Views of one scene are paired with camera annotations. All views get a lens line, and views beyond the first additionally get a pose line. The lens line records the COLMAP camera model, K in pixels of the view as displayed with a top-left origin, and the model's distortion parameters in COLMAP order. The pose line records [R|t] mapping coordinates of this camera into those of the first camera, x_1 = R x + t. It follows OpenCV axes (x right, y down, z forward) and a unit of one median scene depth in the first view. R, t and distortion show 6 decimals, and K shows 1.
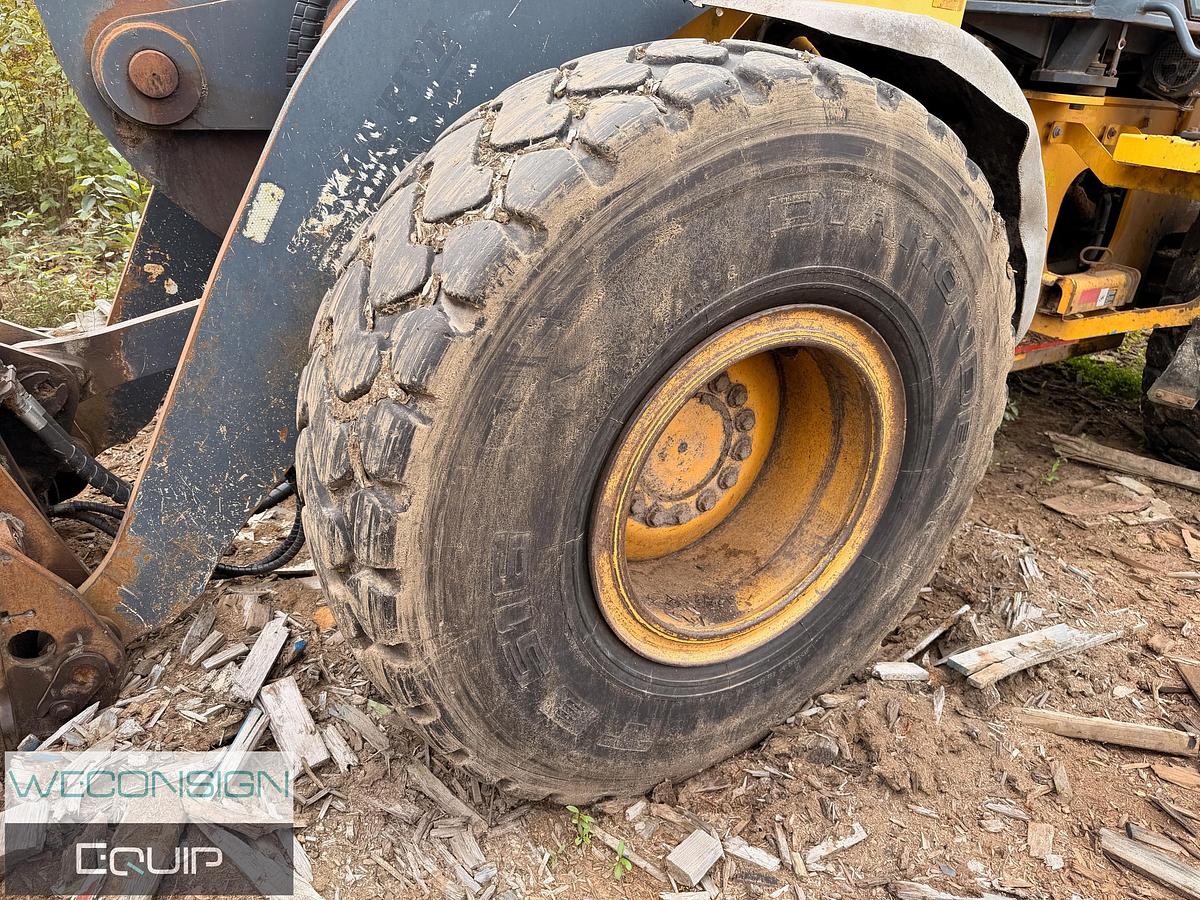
lens RADIAL K [[846.8, 0, 589.2], [0, 846.8, 448.3], [0, 0, 1]] dist [0.082274, -0.134762]
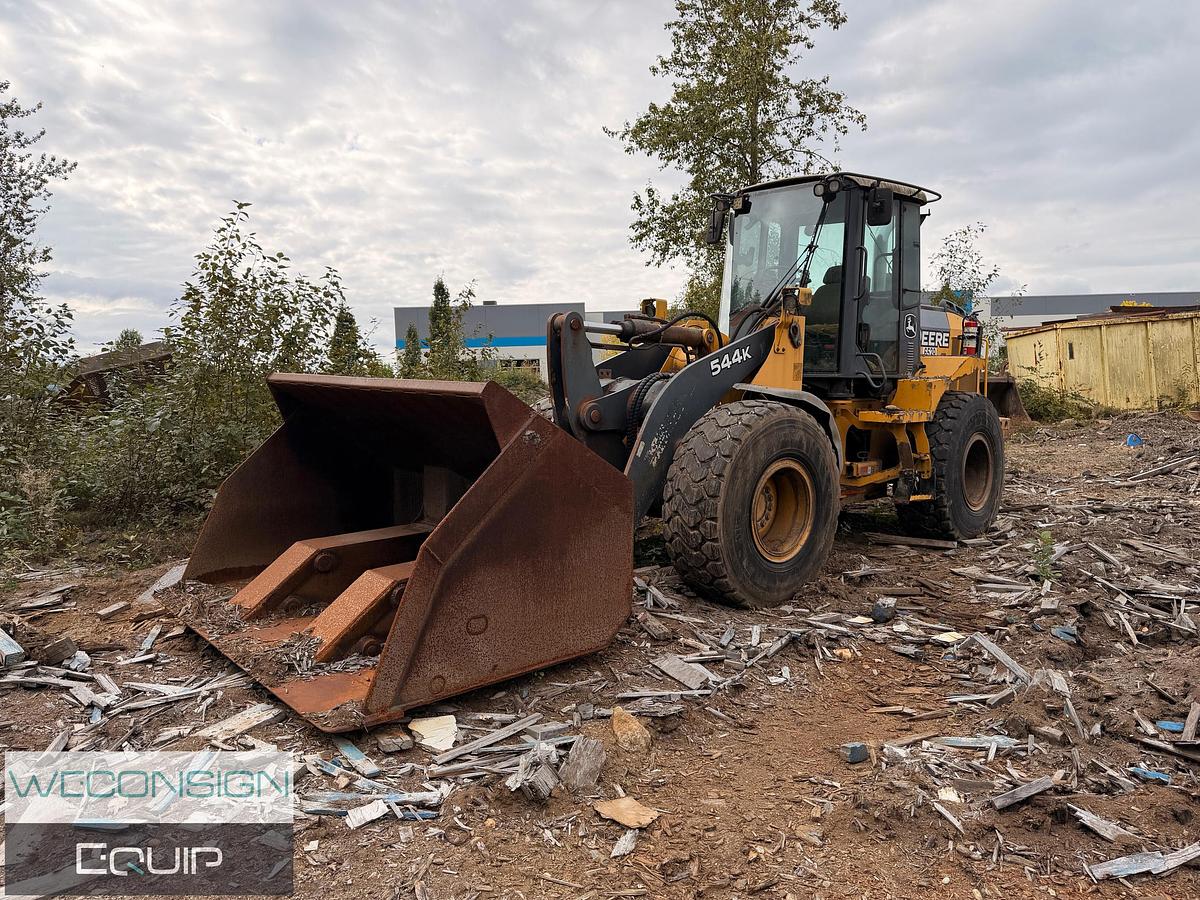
lens RADIAL K [[832.8, 0, 597.7], [0, 832.8, 447.7], [0, 0, 1]] dist [0.072753, -0.087394]
pose [[0.980558, -0.070608, 0.183086, -1.355102], [0.126370, 0.941009, -0.313900, 0.917030], [-0.150122, 0.330933, 0.931636, -2.583329]]
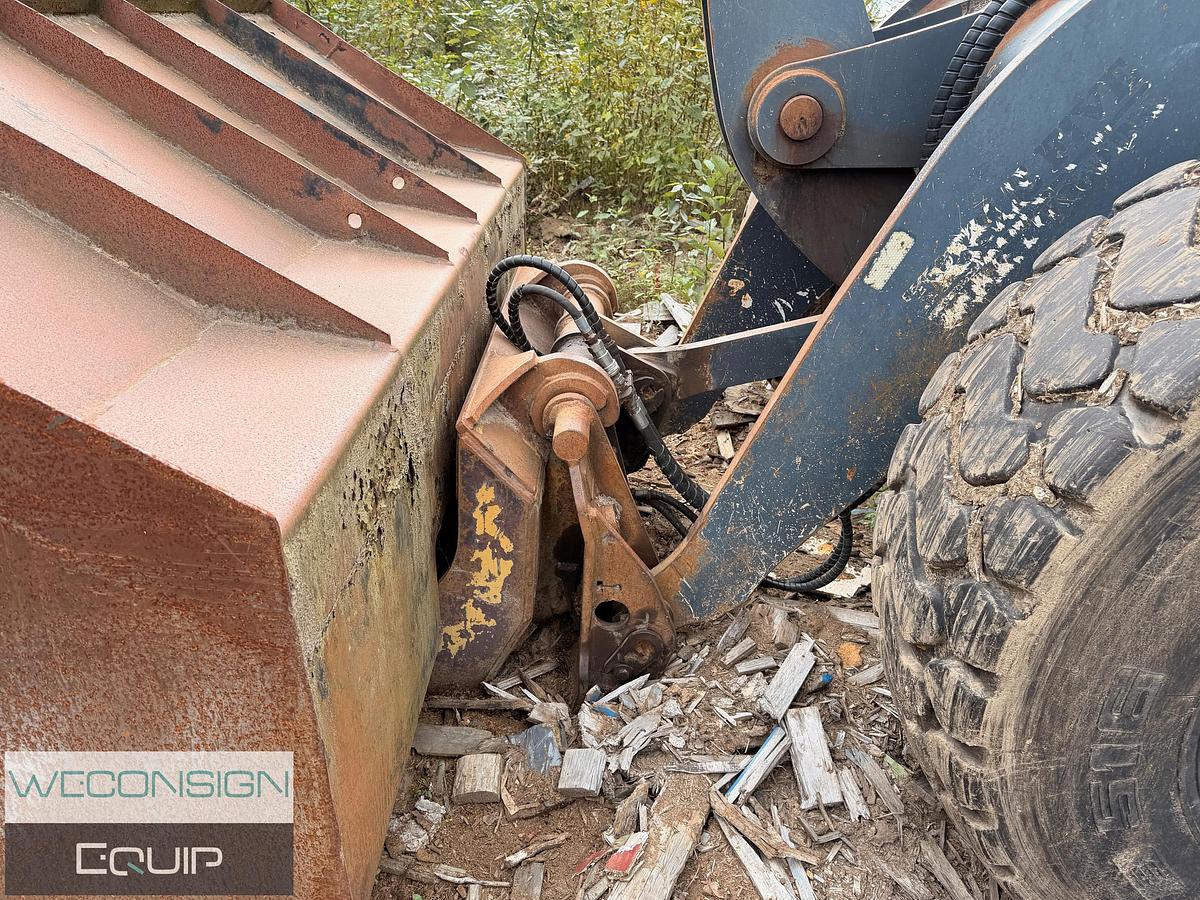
lens RADIAL K [[846.6, 0, 600.0], [0, 846.6, 450.0], [0, 0, 1]] dist [0.021414, -0.038613]
pose [[0.850774, 0.181181, -0.493312, -0.154131], [-0.172211, 0.982977, 0.064025, -0.070478], [0.496515, 0.030483, 0.867493, -0.022070]]
